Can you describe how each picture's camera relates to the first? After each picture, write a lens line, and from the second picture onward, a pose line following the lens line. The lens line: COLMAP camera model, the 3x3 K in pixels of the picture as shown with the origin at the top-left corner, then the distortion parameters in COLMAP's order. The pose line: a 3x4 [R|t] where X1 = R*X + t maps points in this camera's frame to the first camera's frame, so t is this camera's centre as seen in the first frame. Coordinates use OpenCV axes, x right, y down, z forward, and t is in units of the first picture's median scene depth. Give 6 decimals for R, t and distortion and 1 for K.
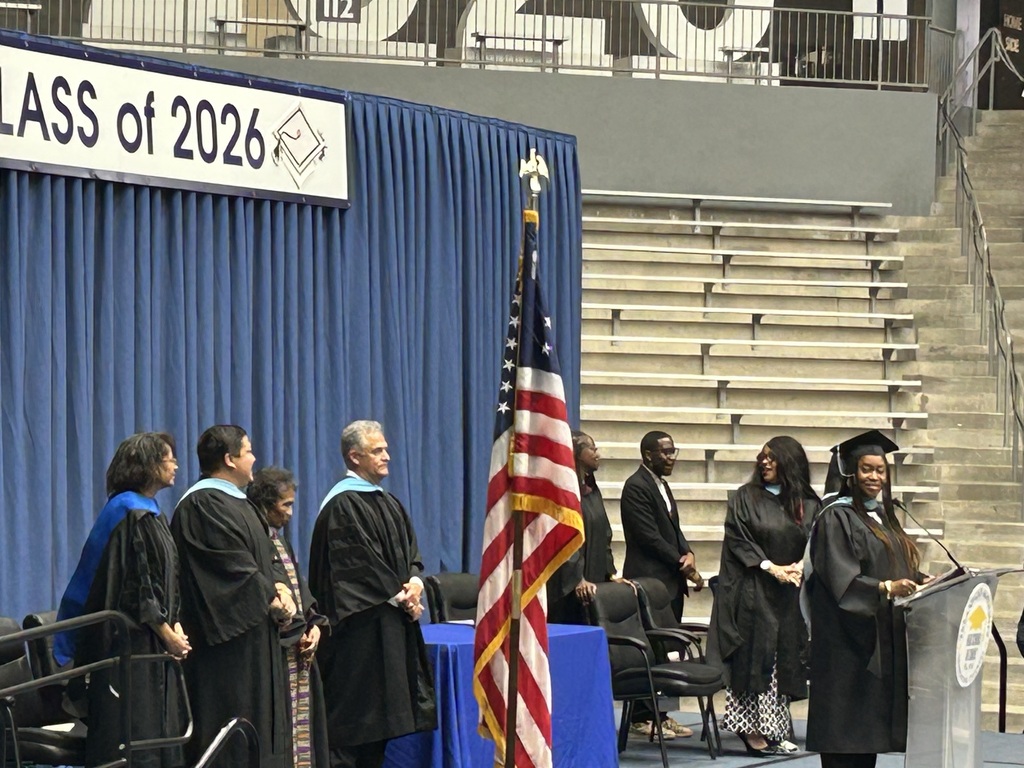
lens RADIAL K [[3889.6, 0, 511.1], [0, 3889.6, 384.2], [0, 0, 1]] dist [-0.067469, 0.000000]
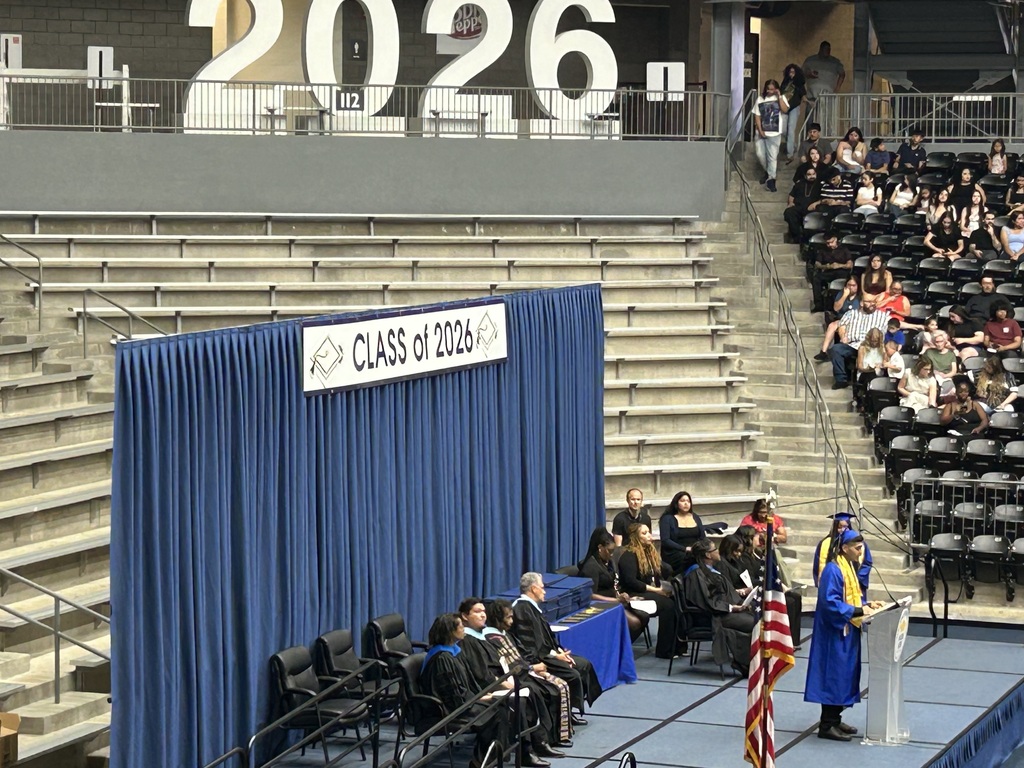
lens RADIAL K [[3047.0, 0, 512.9], [0, 3047.0, 384.6], [0, 0, 1]] dist [0.042339, 0.000000]
pose [[0.994745, -0.021463, 0.100110, -0.113956], [0.012445, 0.995878, 0.089850, -0.101783], [-0.101626, -0.088132, 0.990911, -0.241795]]
